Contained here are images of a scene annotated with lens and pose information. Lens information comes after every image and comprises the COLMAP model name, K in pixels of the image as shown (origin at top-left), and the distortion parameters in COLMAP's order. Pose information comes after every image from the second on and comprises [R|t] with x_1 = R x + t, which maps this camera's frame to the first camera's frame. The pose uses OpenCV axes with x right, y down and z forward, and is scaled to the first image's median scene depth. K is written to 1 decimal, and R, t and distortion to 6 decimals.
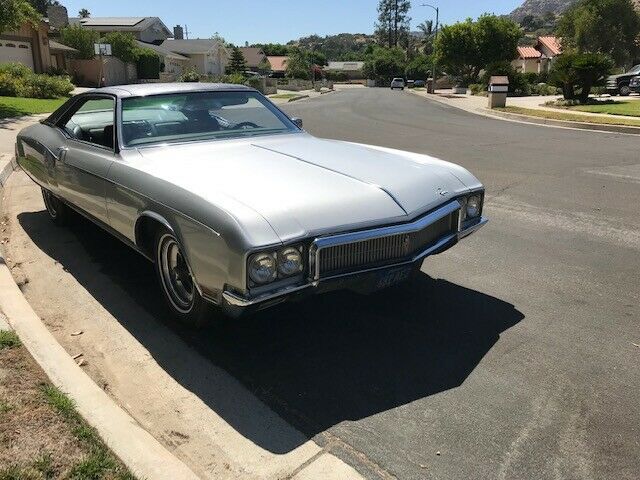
lens RADIAL K [[534.1, 0, 328.4], [0, 534.1, 237.1], [0, 0, 1]] dist [0.011597, 0.005508]
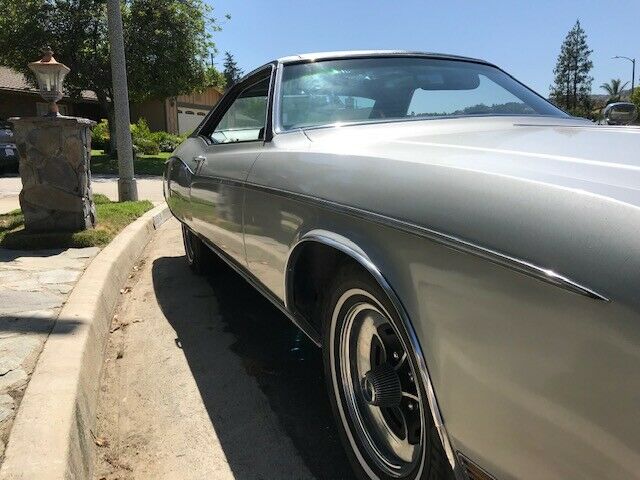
lens RADIAL K [[536.5, 0, 320.0], [0, 536.5, 240.0], [0, 0, 1]] dist [-0.000503, 0.003616]
pose [[0.953033, 0.029049, -0.301469, -0.139265], [-0.065252, 0.991707, -0.110722, 0.002992], [0.295753, 0.125194, 0.947025, 0.404383]]
